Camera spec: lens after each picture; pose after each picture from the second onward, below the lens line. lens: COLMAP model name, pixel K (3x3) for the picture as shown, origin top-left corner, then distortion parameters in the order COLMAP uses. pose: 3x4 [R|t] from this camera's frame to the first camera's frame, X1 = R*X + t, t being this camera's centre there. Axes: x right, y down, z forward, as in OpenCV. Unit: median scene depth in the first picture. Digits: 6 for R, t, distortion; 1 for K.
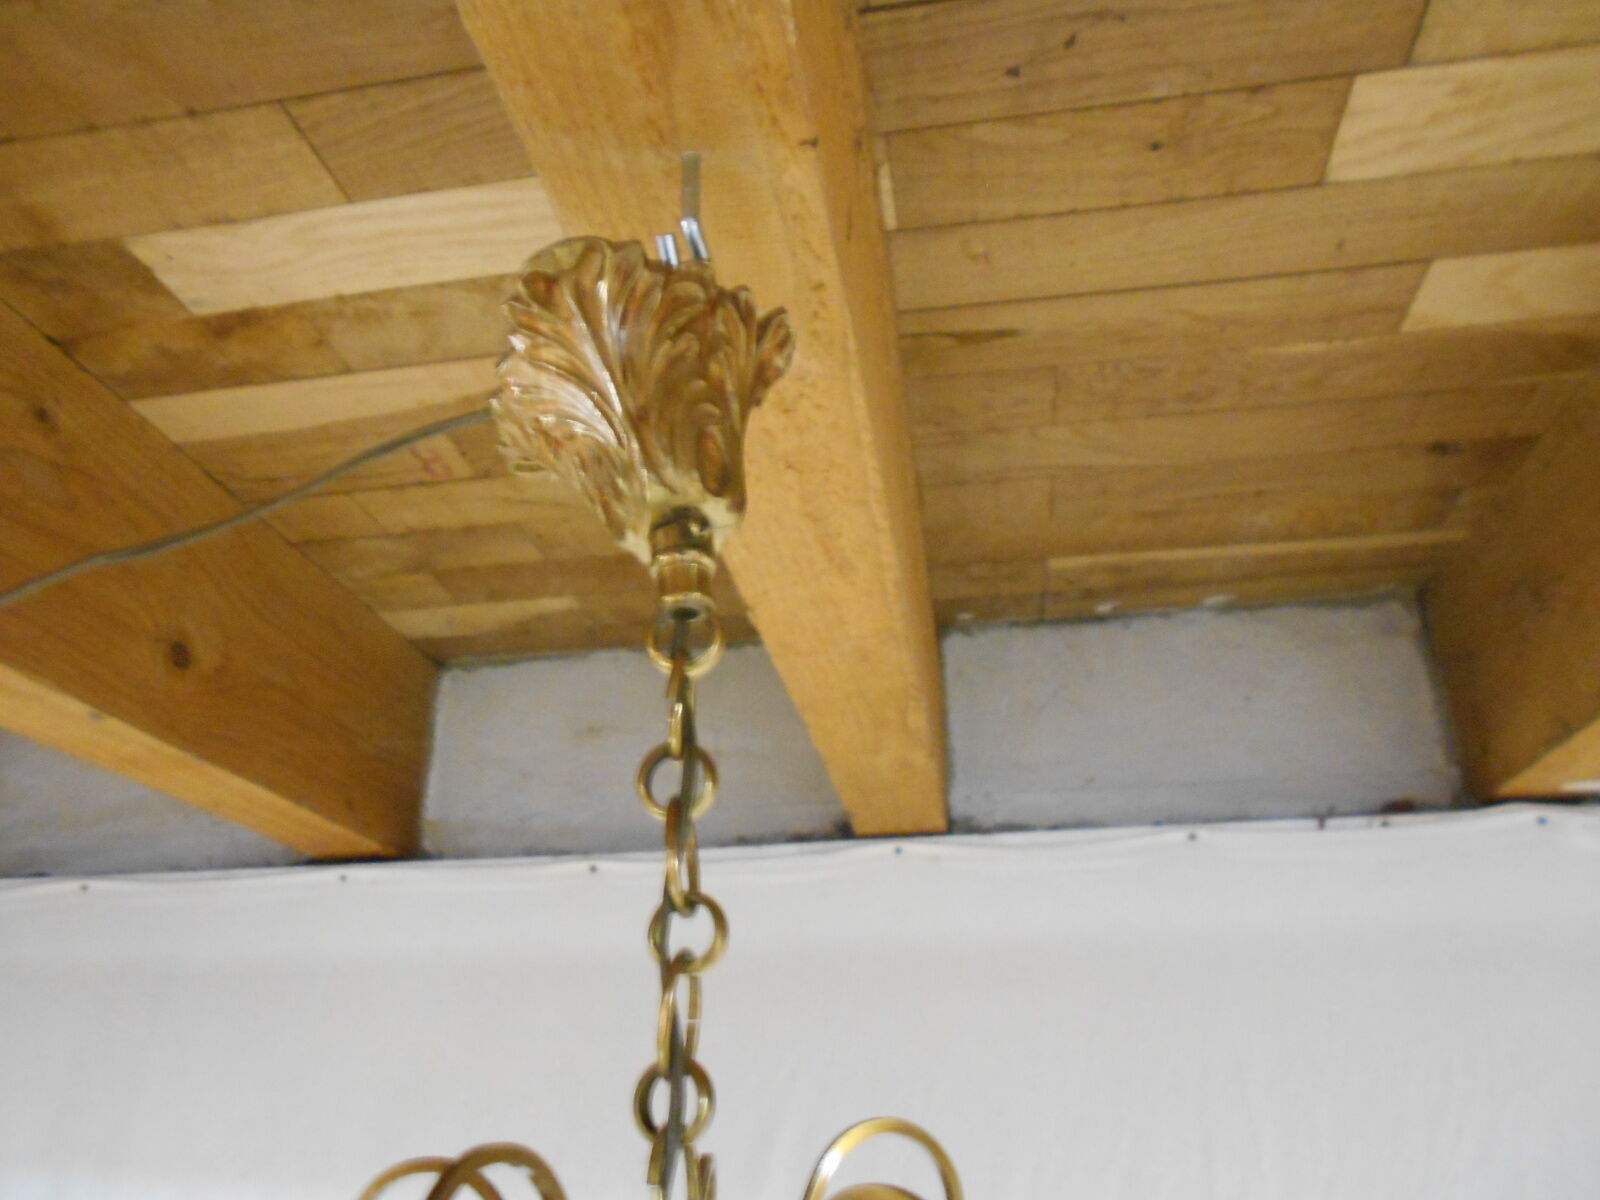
lens RADIAL K [[1235.1, 0, 800.0], [0, 1235.1, 600.0], [0, 0, 1]] dist [-0.007398, 0.006201]
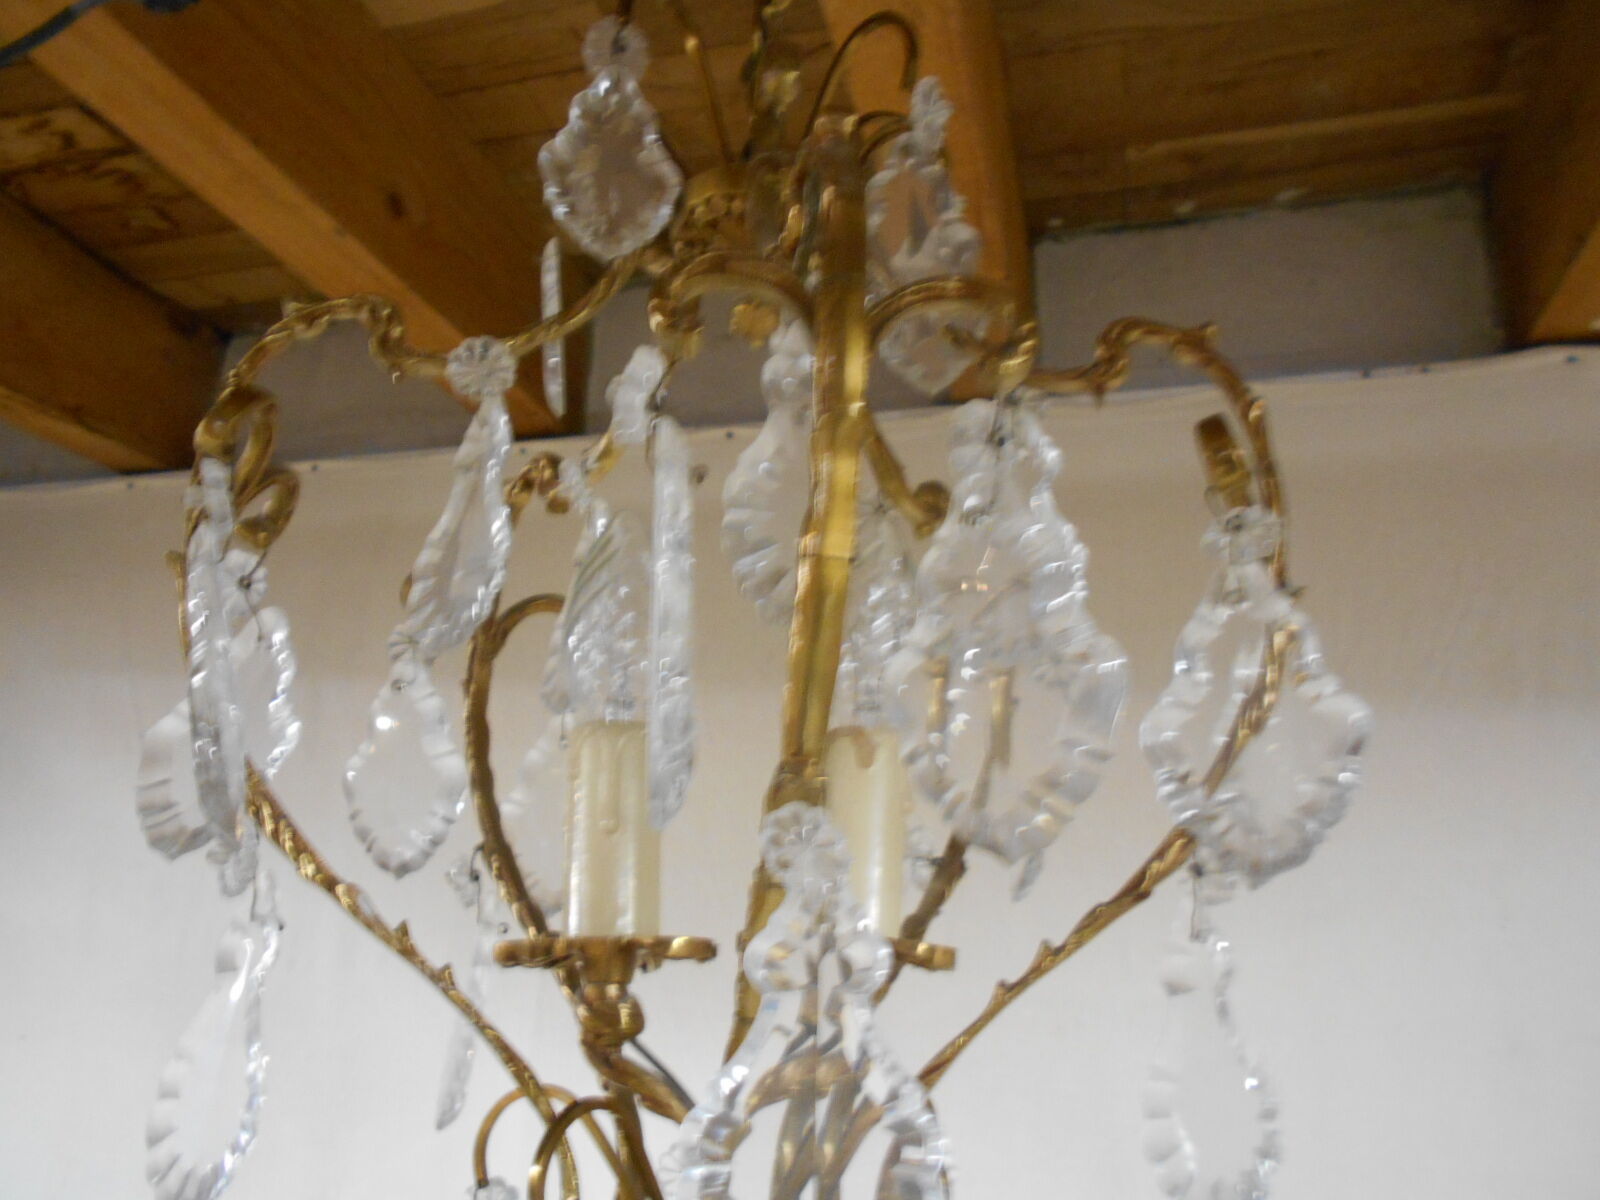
lens RADIAL K [[1230.9, 0, 793.3], [0, 1230.9, 600.9], [0, 0, 1]] dist [0.001465, 0.007323]
pose [[0.993351, 0.010699, -0.114630, 0.047957], [0.005005, 0.990719, 0.135836, 0.322609], [0.115019, -0.135507, 0.984077, -0.272247]]
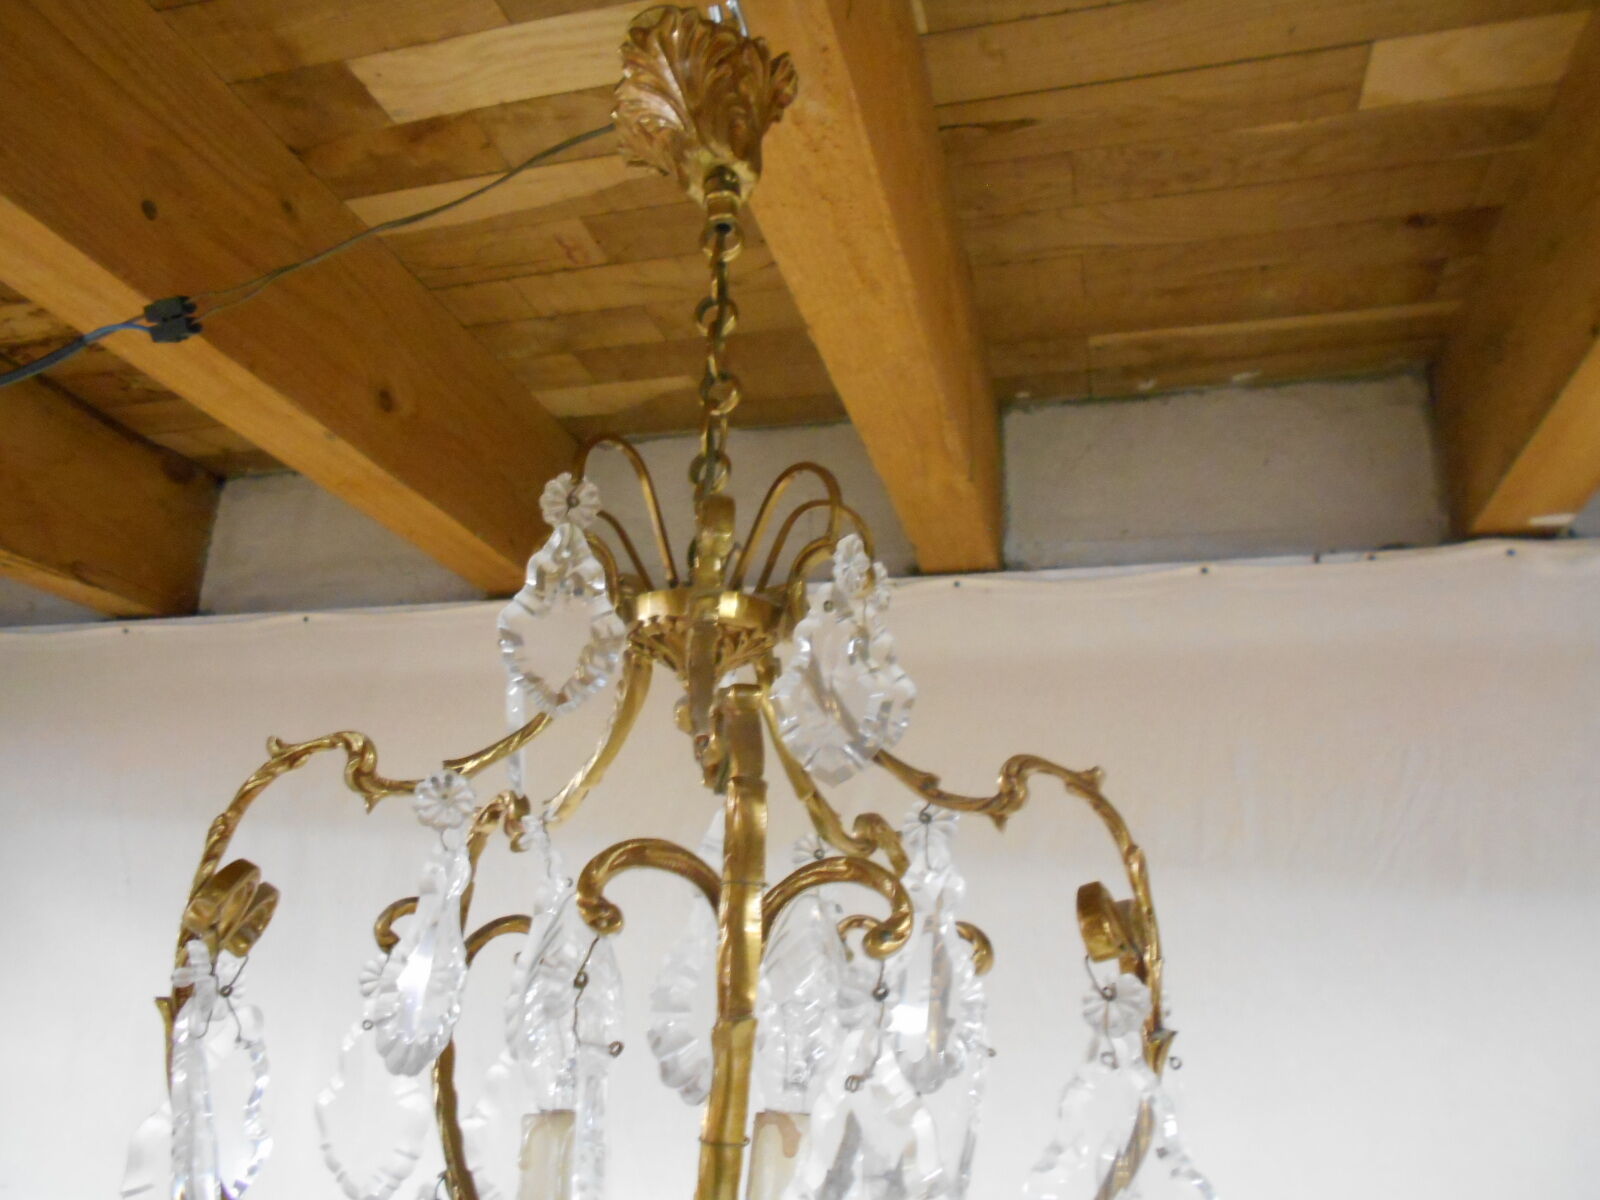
lens RADIAL K [[1235.1, 0, 800.0], [0, 1235.1, 600.0], [0, 0, 1]] dist [-0.007398, 0.006201]
pose [[0.994263, 0.010548, -0.106443, 0.082474], [0.000092, 0.995041, 0.099465, 0.144220], [0.106964, -0.098904, 0.989331, -0.305419]]
